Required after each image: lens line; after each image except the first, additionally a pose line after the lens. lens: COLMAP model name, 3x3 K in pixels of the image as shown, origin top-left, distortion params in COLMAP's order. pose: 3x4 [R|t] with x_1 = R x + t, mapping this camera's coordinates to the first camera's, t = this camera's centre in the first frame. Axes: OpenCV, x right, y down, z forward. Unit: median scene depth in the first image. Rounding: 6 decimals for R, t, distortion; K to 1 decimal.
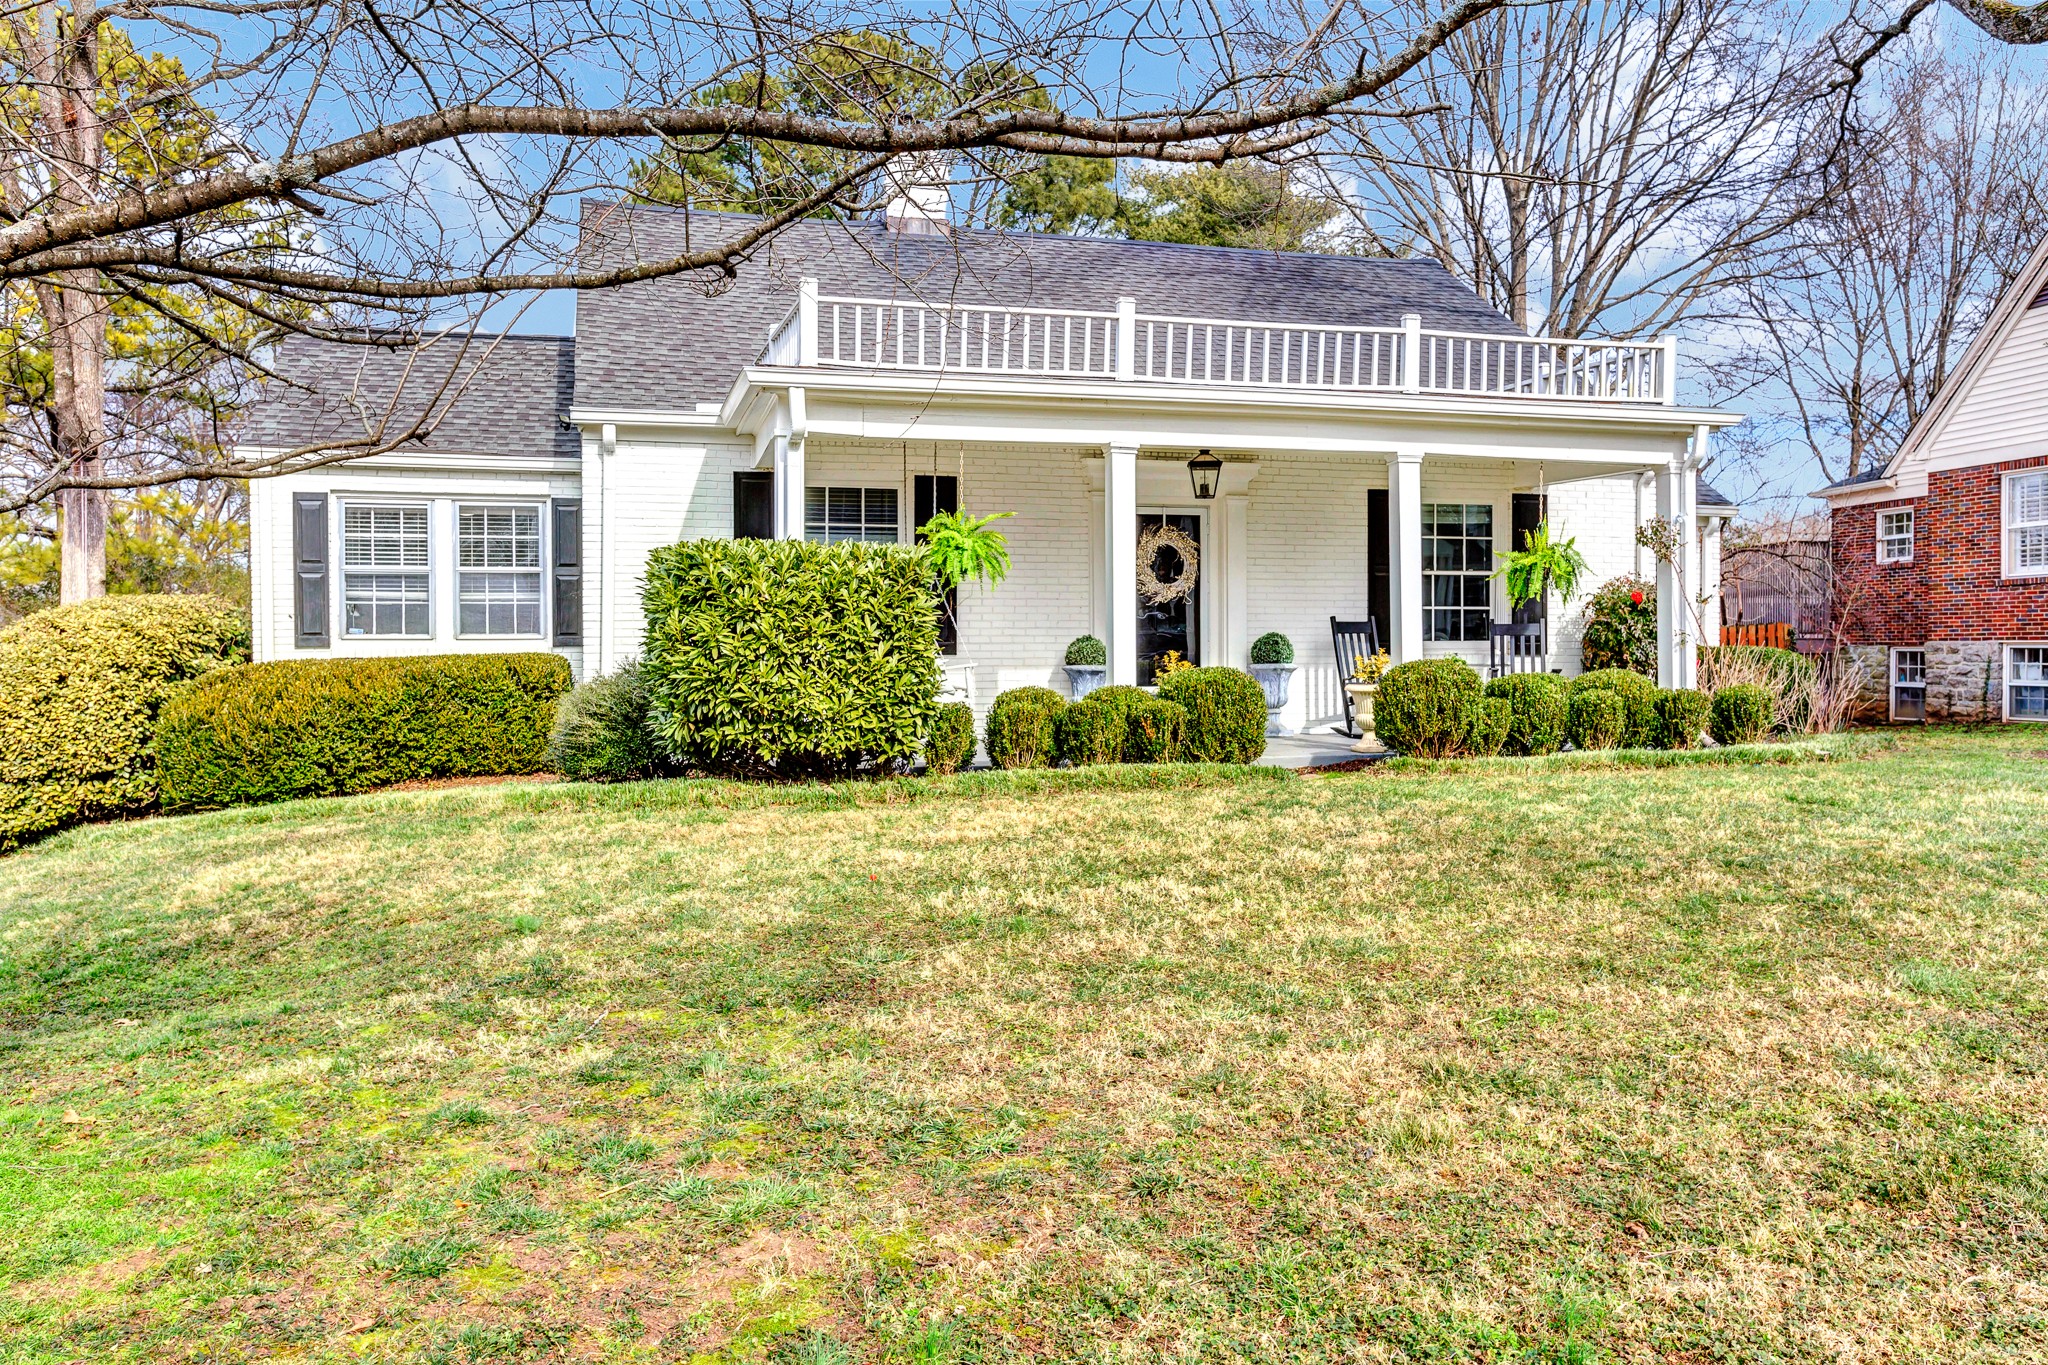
lens RADIAL K [[1501.2, 0, 1026.7], [0, 1501.2, 679.6], [0, 0, 1]] dist [0.001041, -0.001781]
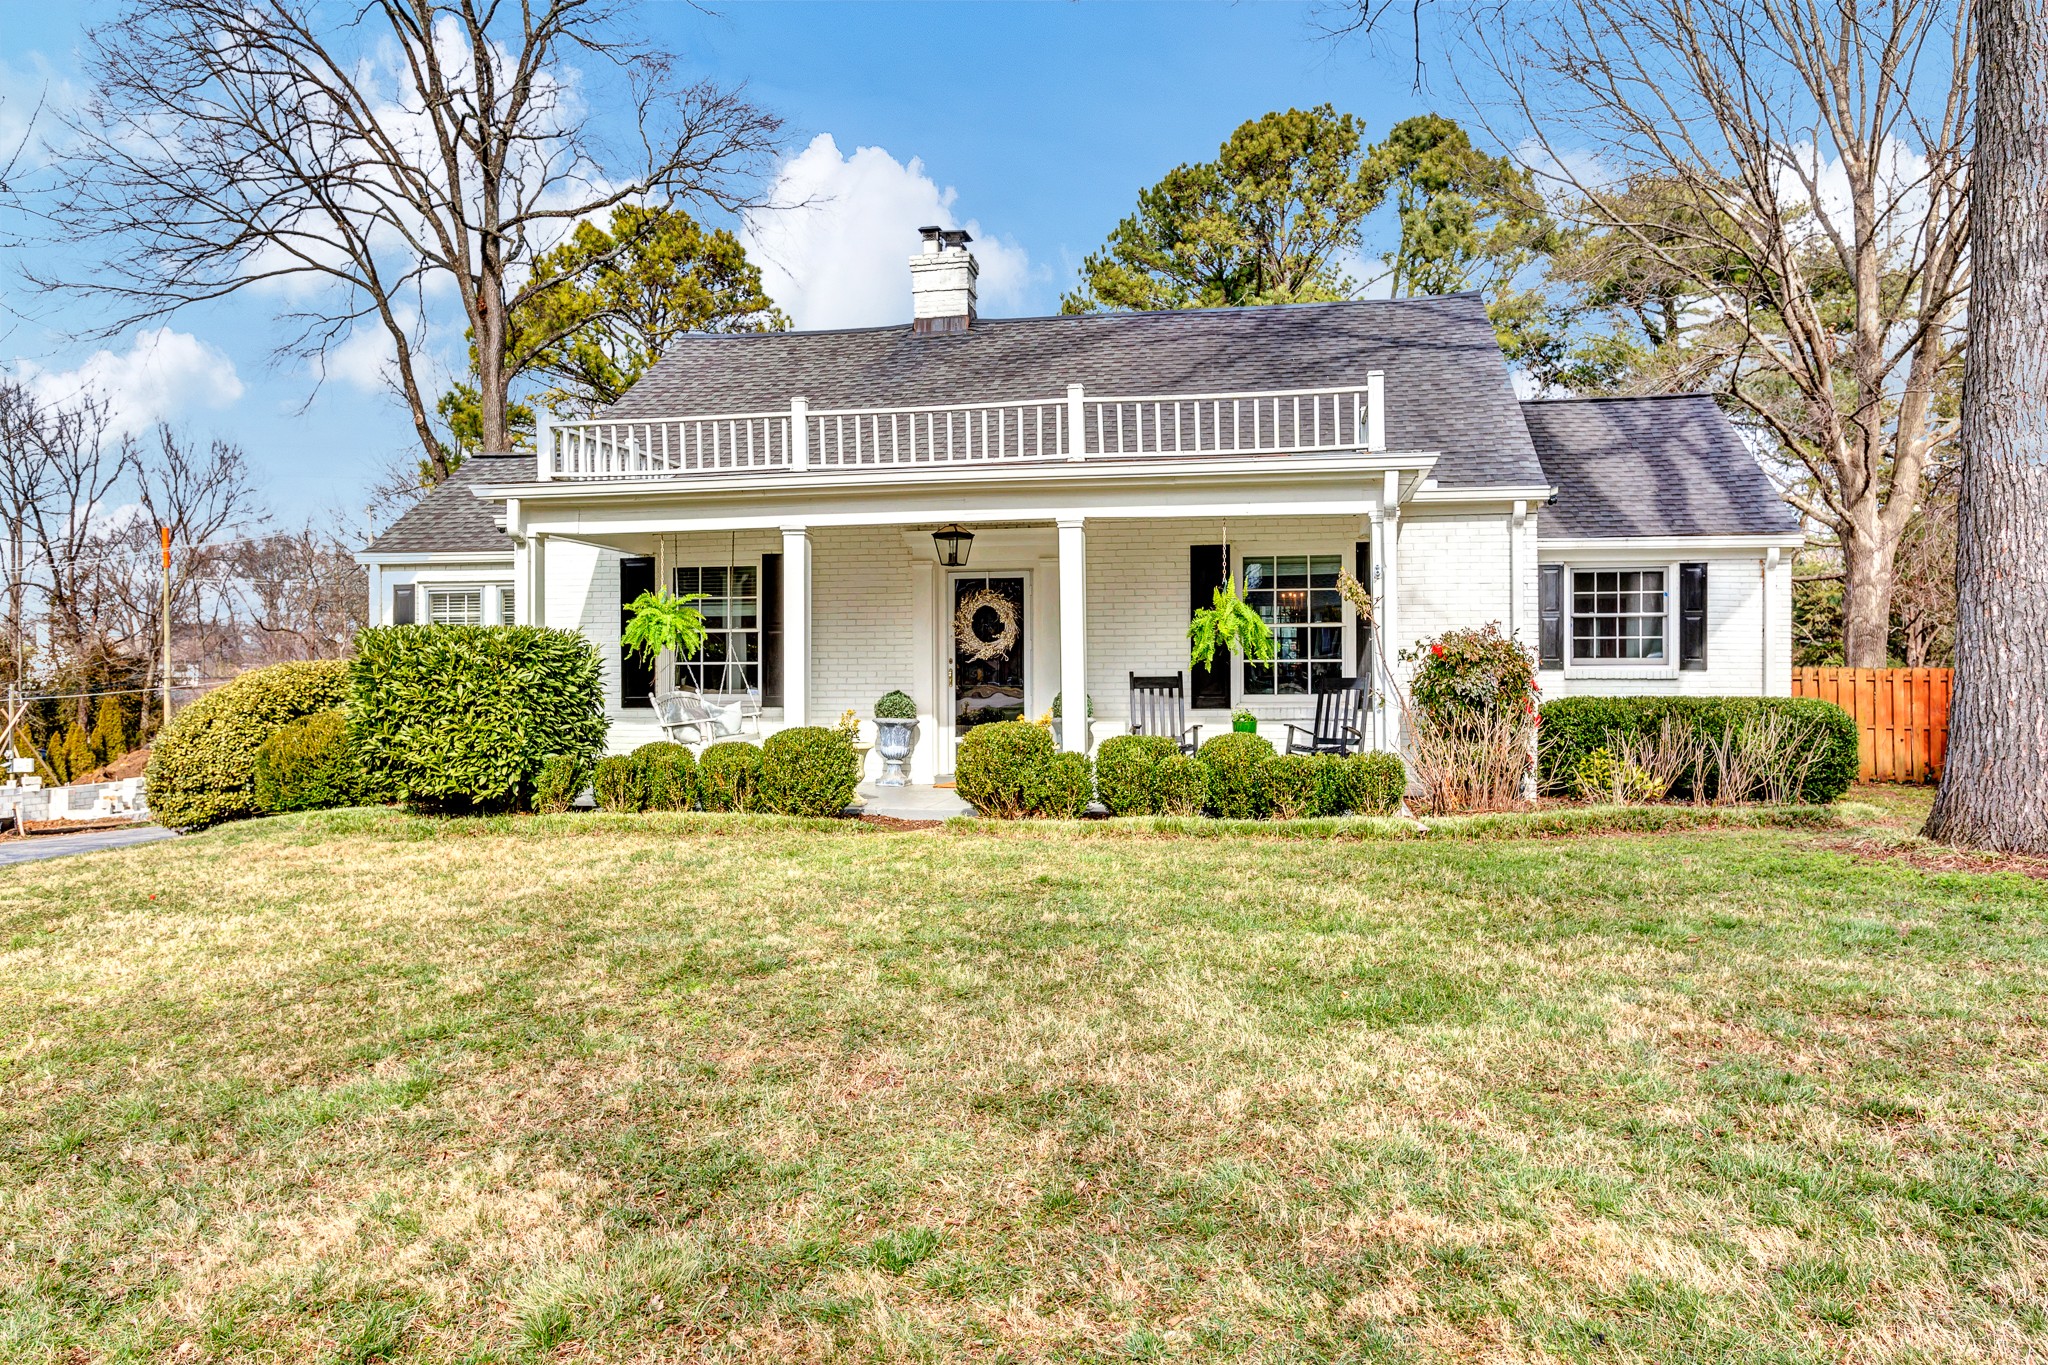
lens RADIAL K [[1370.0, 0, 1021.9], [0, 1370.0, 676.9], [0, 0, 1]] dist [-0.006270, 0.005664]
pose [[0.899436, -0.001022, -0.437052, 0.618685], [-0.006430, 0.999858, -0.015571, -0.026730], [0.437006, 0.016815, 0.899301, 0.139115]]
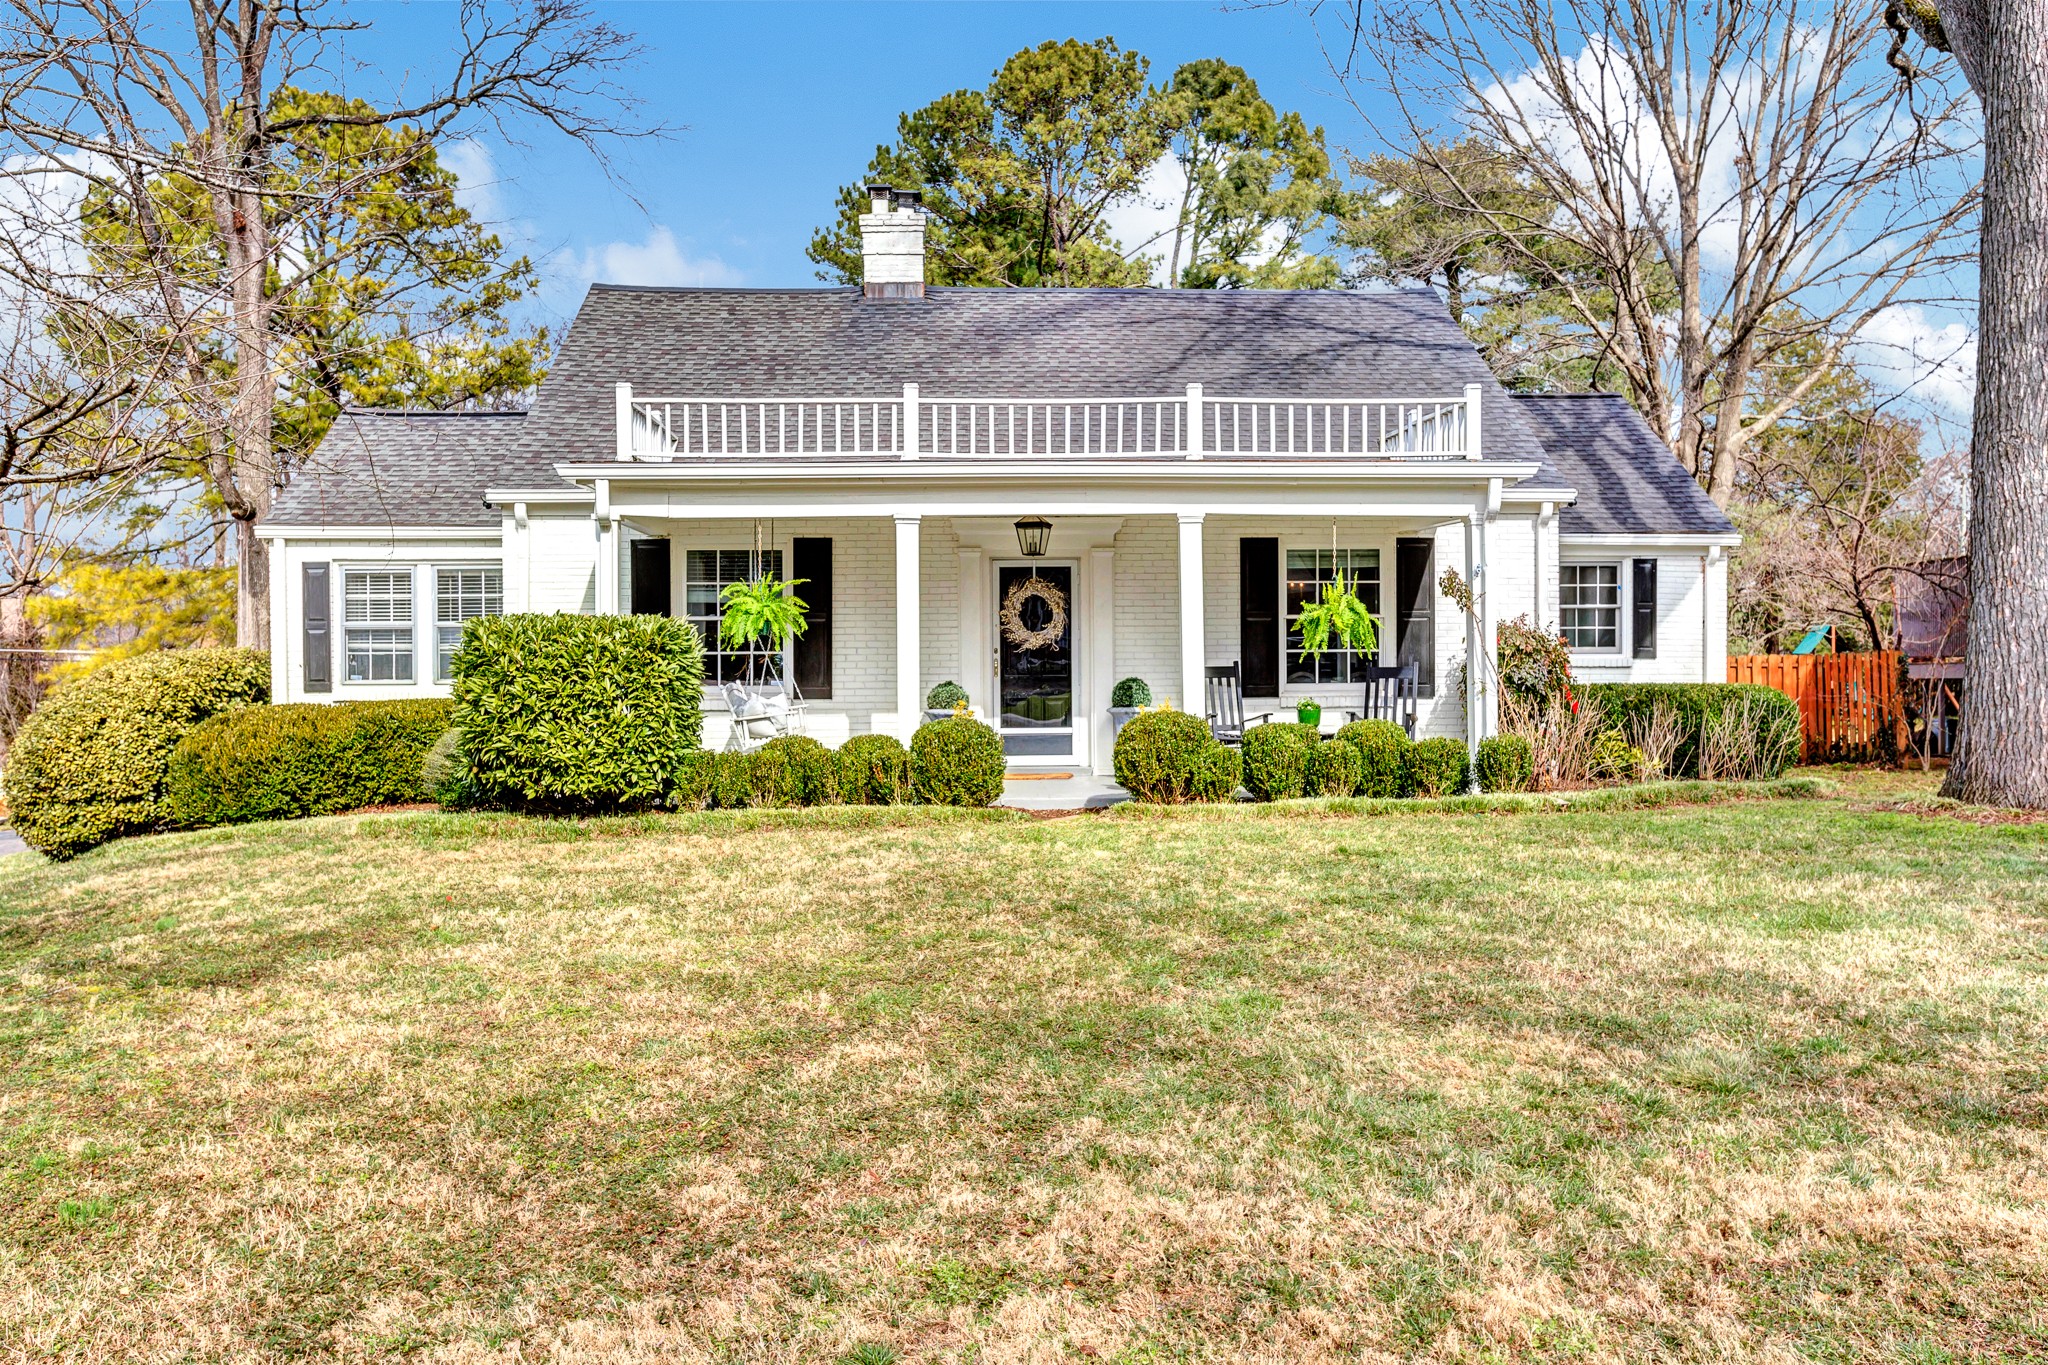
lens RADIAL K [[1595.8, 0, 1024.3], [0, 1595.8, 685.3], [0, 0, 1]] dist [0.001232, -0.006068]
pose [[0.976421, 0.000353, -0.215875, 0.373721], [-0.000747, 0.999998, -0.001740, -0.026920], [0.215874, 0.001860, 0.976419, -0.124214]]
